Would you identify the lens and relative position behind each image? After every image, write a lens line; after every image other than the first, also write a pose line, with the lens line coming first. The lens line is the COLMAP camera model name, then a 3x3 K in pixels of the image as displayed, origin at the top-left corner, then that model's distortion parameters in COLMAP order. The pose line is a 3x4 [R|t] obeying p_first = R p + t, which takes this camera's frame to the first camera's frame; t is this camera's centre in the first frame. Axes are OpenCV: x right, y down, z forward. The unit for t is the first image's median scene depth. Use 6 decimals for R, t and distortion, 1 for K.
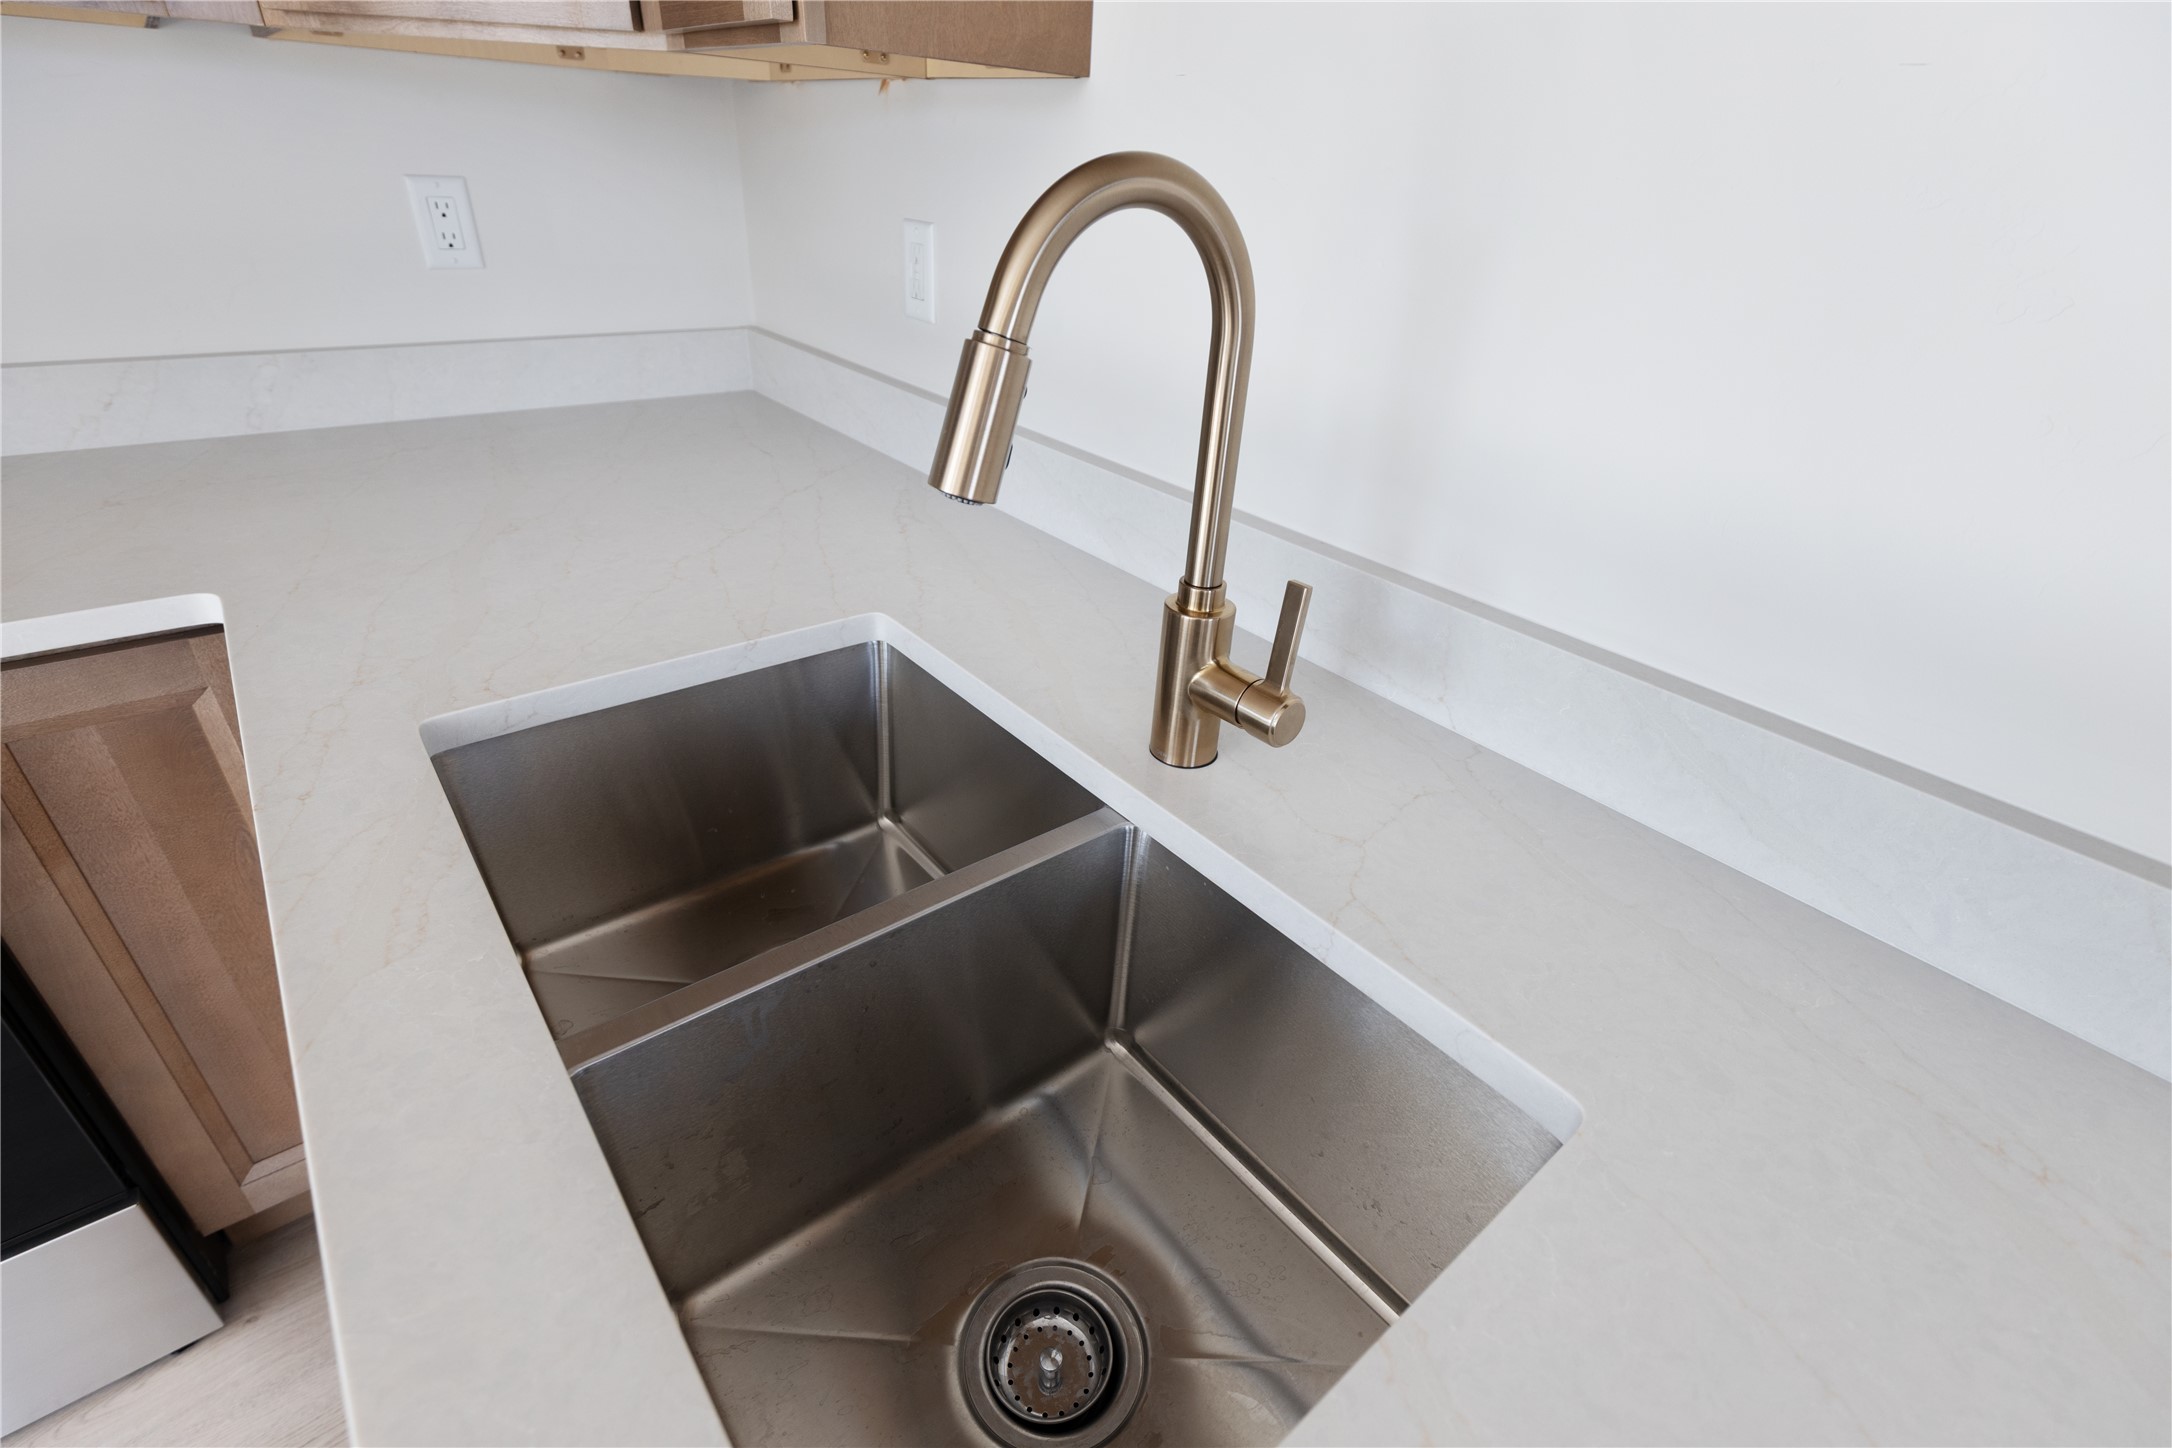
lens RADIAL K [[1001.7, 0, 1117.3], [0, 1001.7, 751.4], [0, 0, 1]] dist [0.007908, -0.001344]
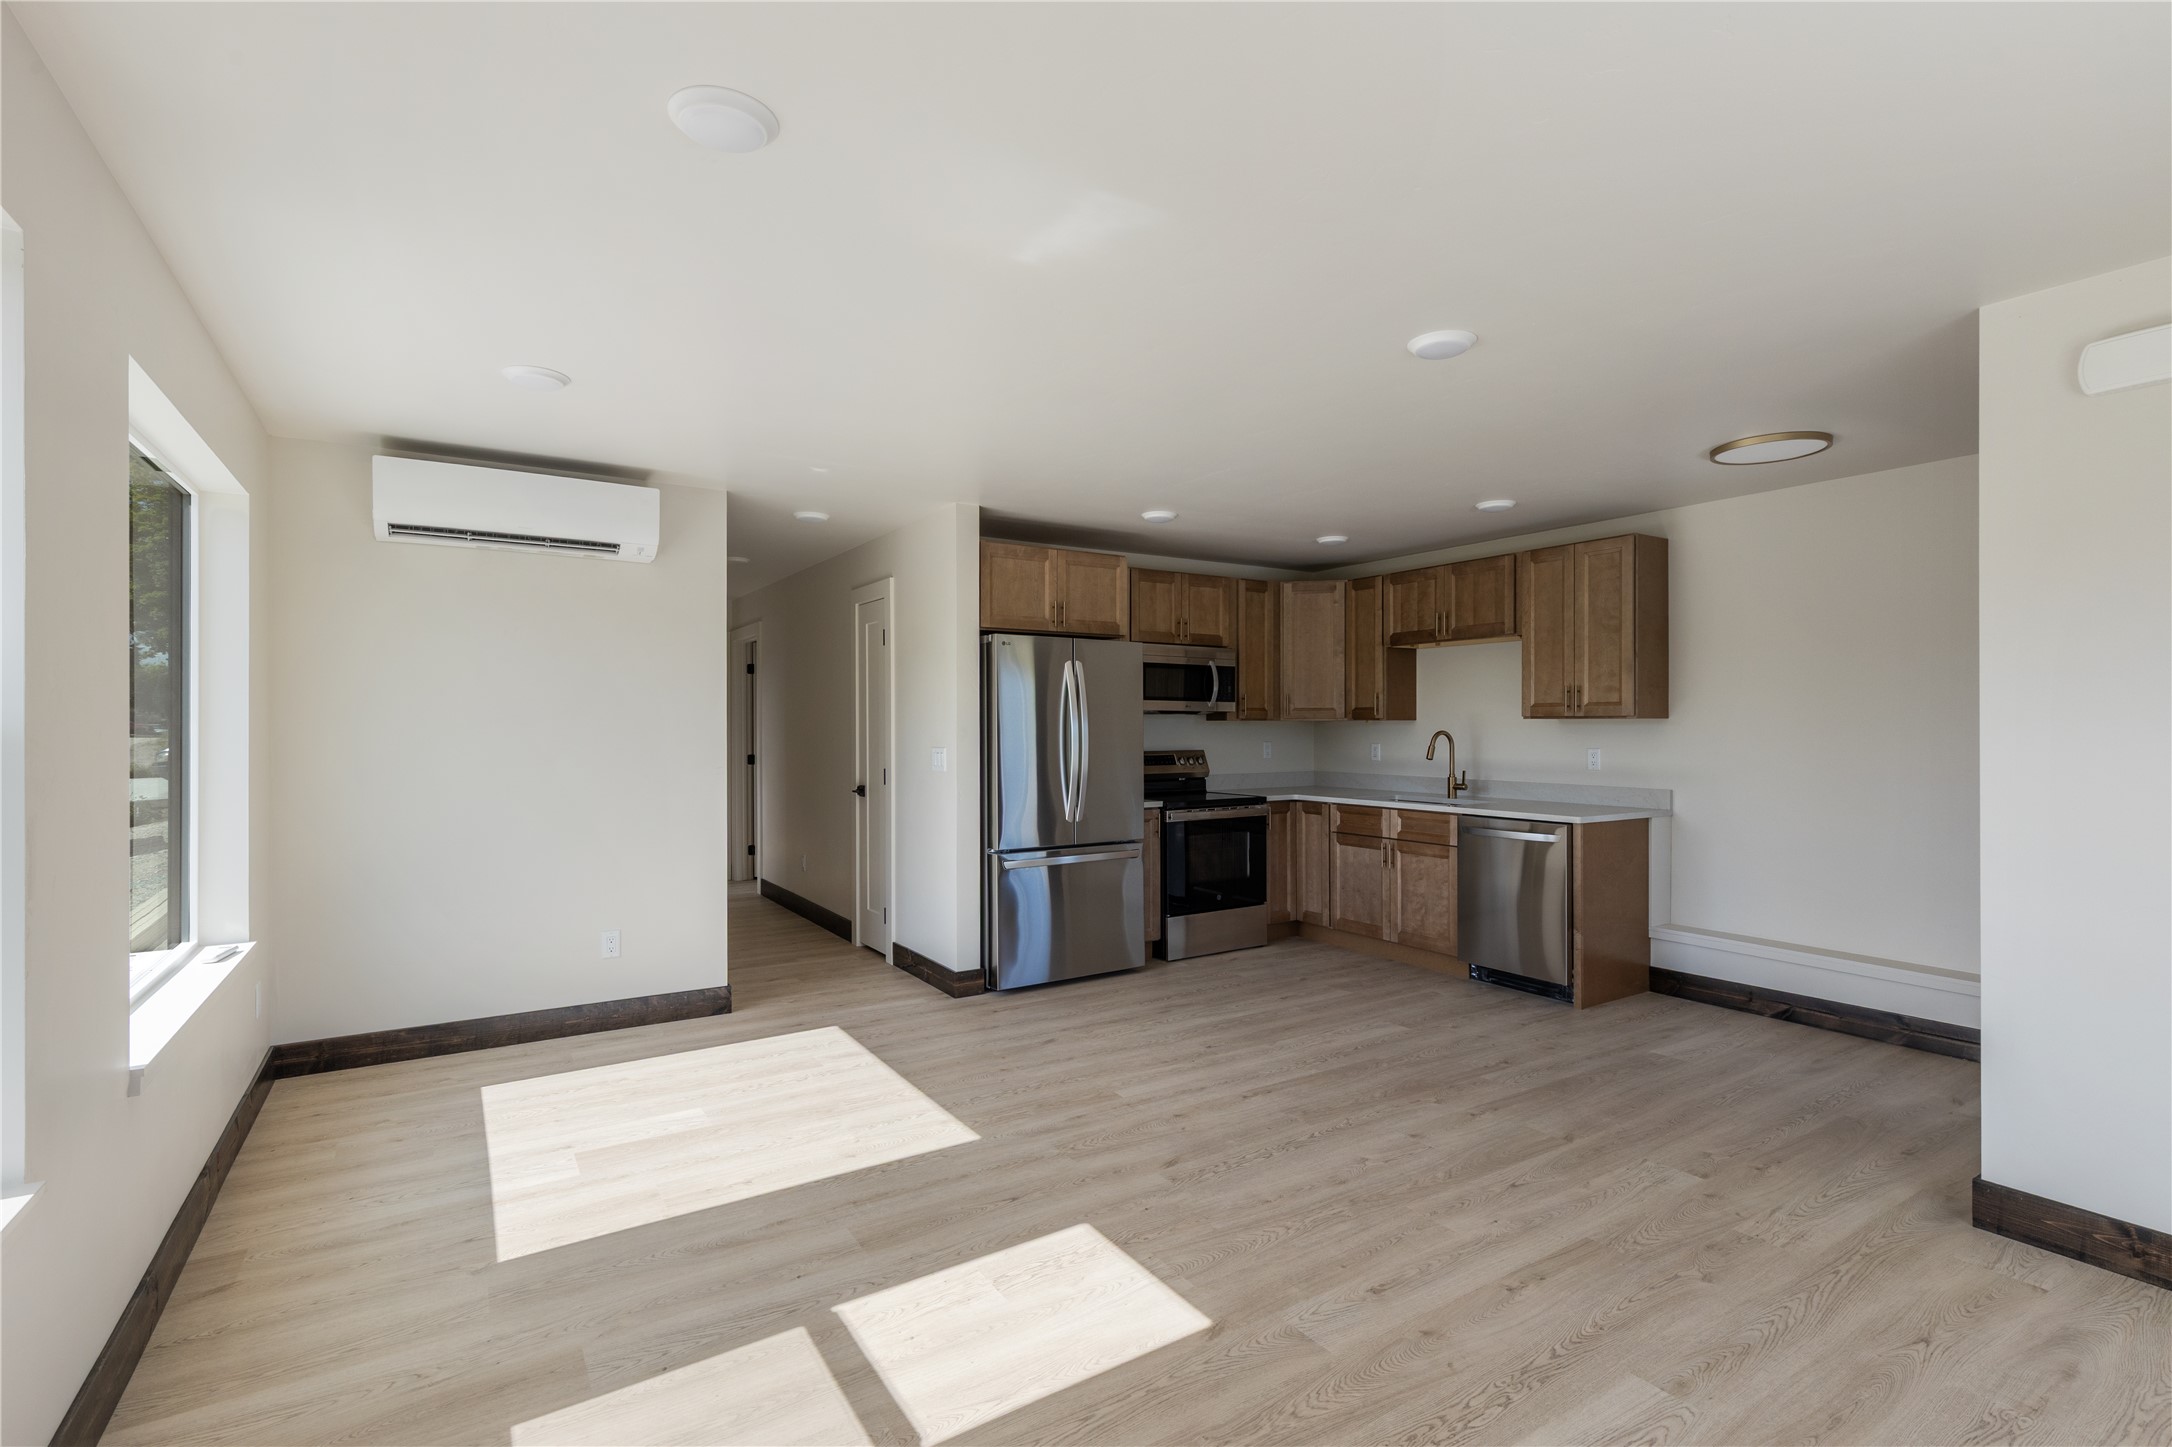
lens RADIAL K [[1001.7, 0, 1095.4], [0, 1001.7, 729.1], [0, 0, 1]] dist [0.007908, -0.001344]
pose [[0.992762, -0.057804, -0.105276, -1.415854], [-0.003977, 0.860257, -0.509846, 2.727878], [0.120036, 0.506574, 0.853800, -4.814230]]
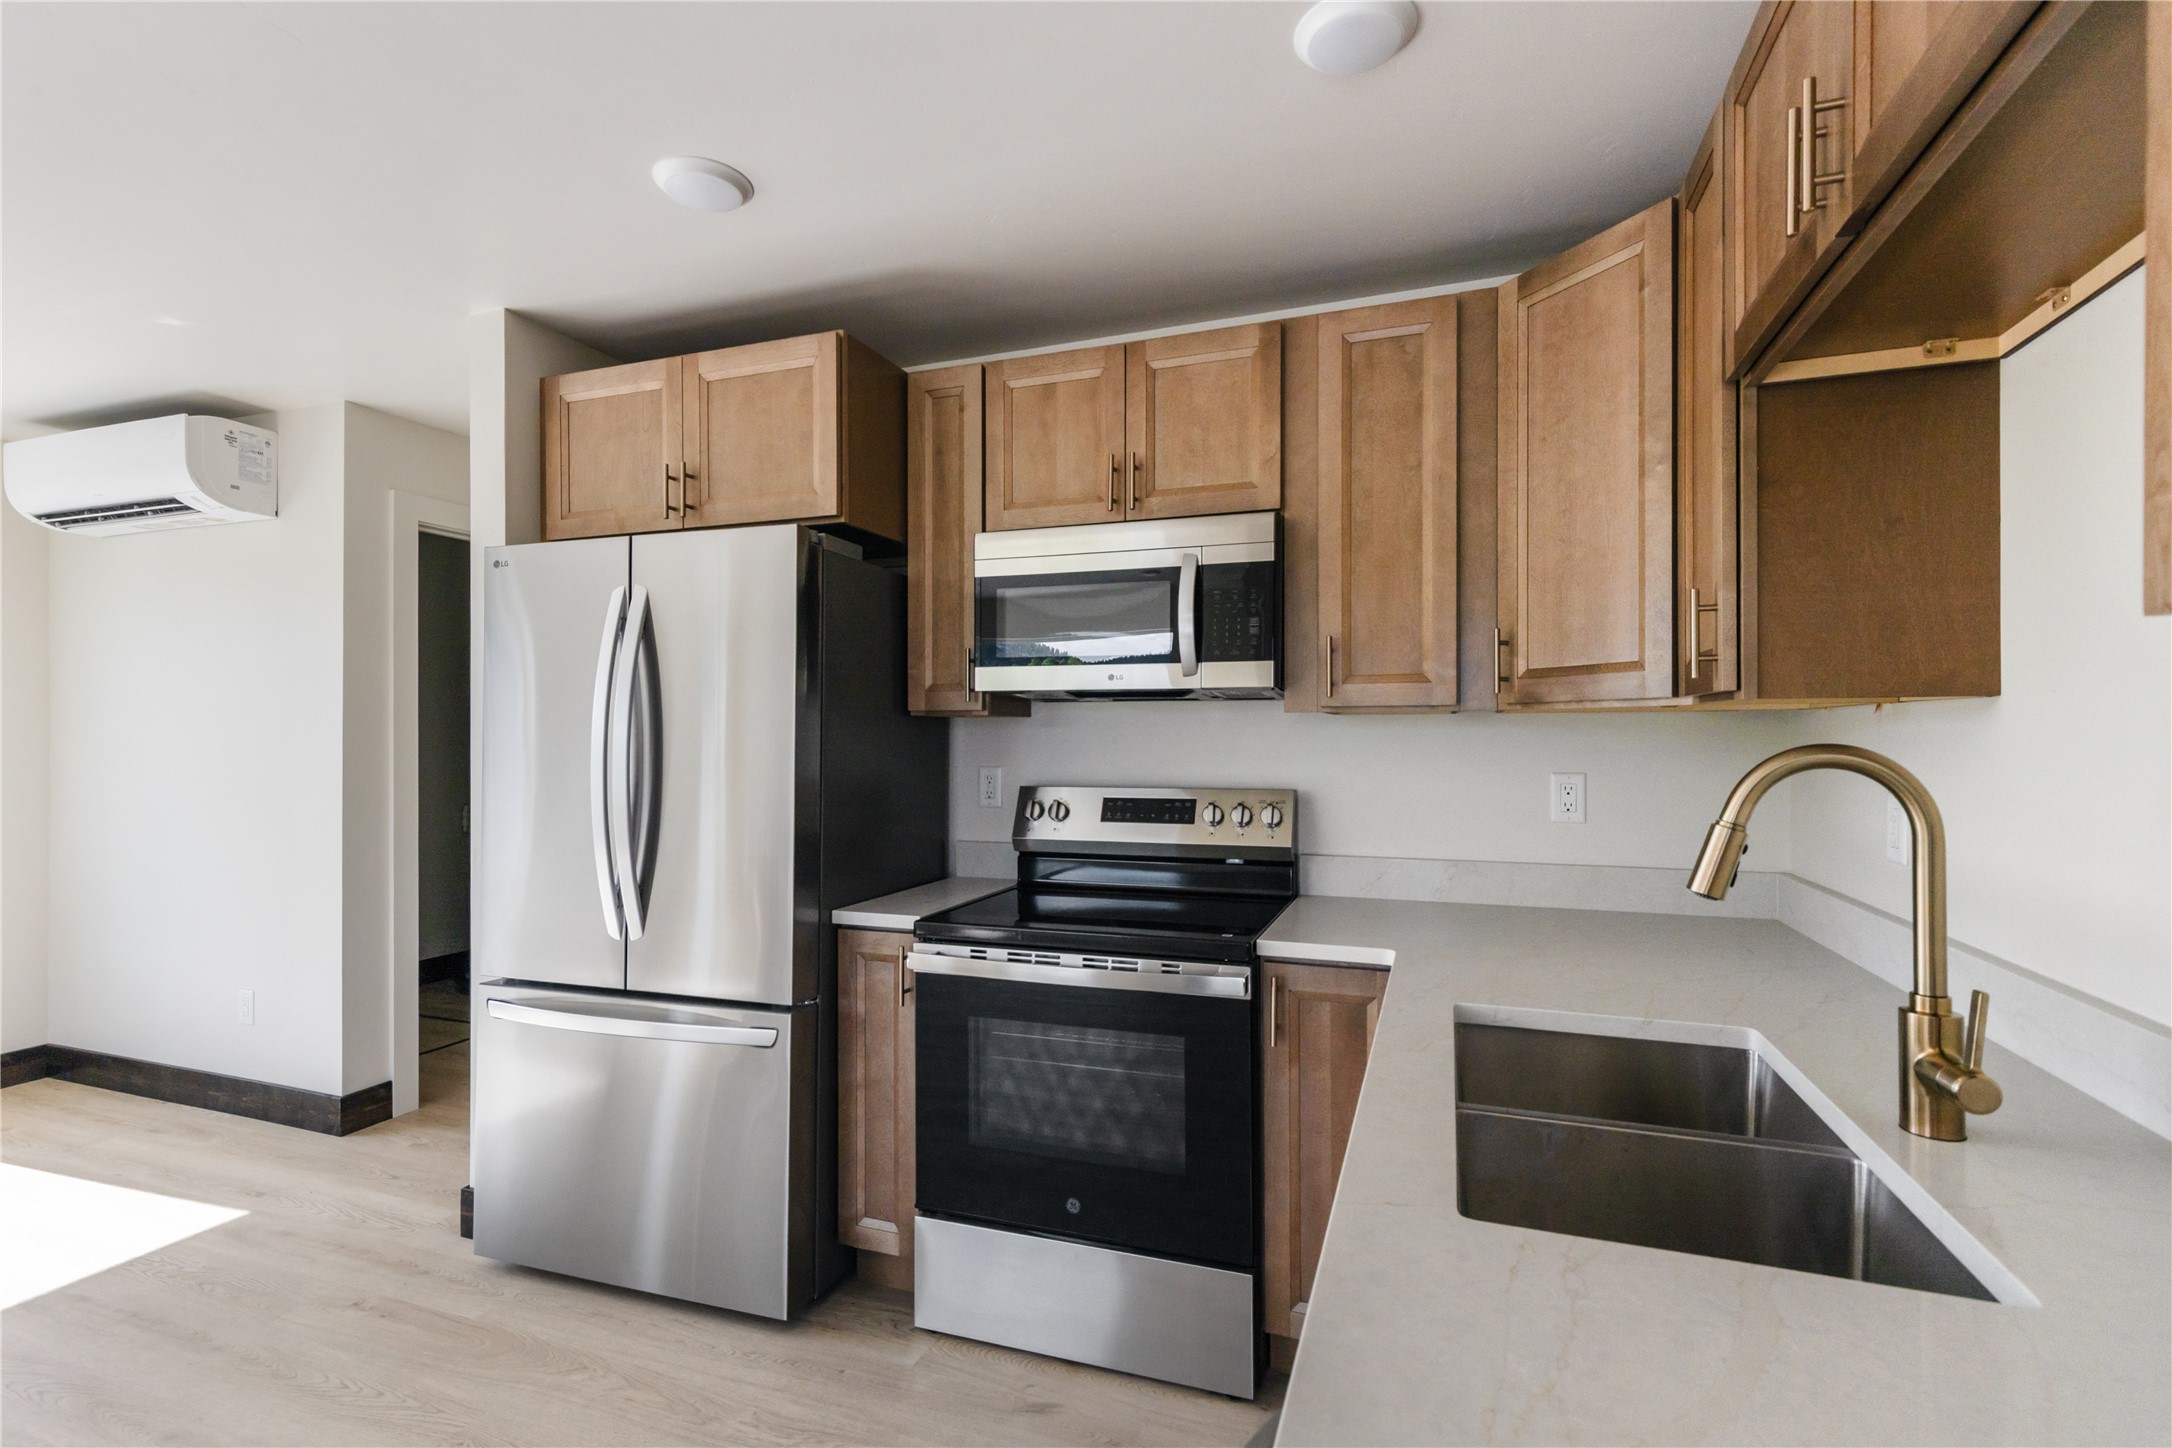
lens RADIAL K [[1001.7, 0, 1090.4], [0, 1001.7, 734.2], [0, 0, 1]] dist [0.007908, -0.001344]
pose [[0.519586, -0.056607, -0.852541, 0.522167], [-0.409059, 0.859538, -0.306375, 0.328622], [0.750134, 0.507928, 0.423448, -0.525785]]
